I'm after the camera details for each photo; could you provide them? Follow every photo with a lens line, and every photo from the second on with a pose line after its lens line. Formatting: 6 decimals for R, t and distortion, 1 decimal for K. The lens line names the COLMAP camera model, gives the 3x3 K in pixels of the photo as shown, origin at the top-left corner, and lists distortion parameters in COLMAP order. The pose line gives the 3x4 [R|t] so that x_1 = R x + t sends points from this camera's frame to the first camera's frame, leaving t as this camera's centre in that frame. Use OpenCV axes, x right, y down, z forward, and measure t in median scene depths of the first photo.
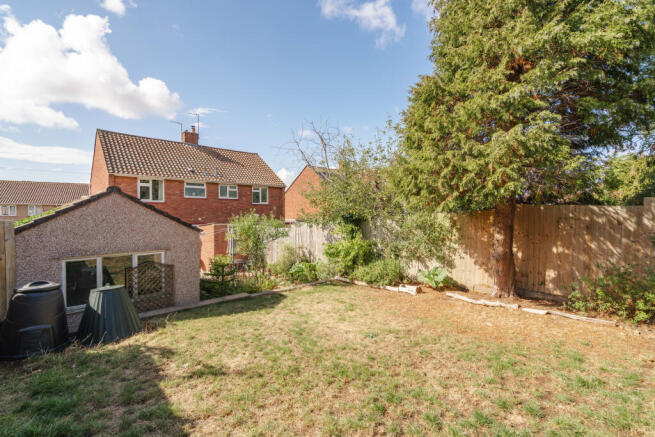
lens RADIAL K [[302.8, 0, 329.3], [0, 302.8, 220.7], [0, 0, 1]] dist [-0.001572, 0.000549]
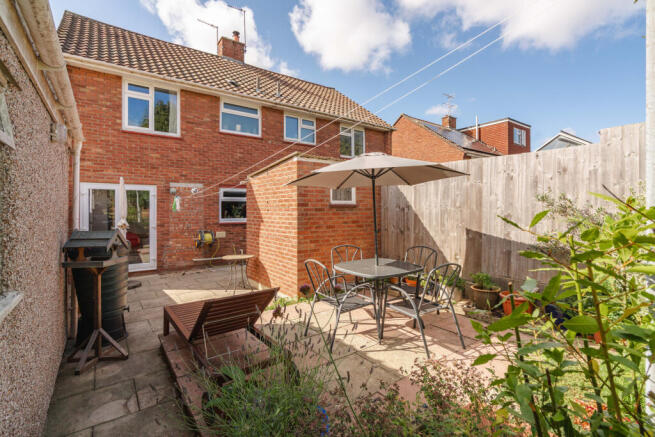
lens RADIAL K [[311.3, 0, 327.1], [0, 311.3, 212.6], [0, 0, 1]] dist [-0.000286, -0.000216]
pose [[0.991990, -0.005184, -0.126214, -0.235872], [0.002439, 0.999757, -0.021899, 0.064441], [0.126296, 0.021416, 0.991761, 0.506582]]
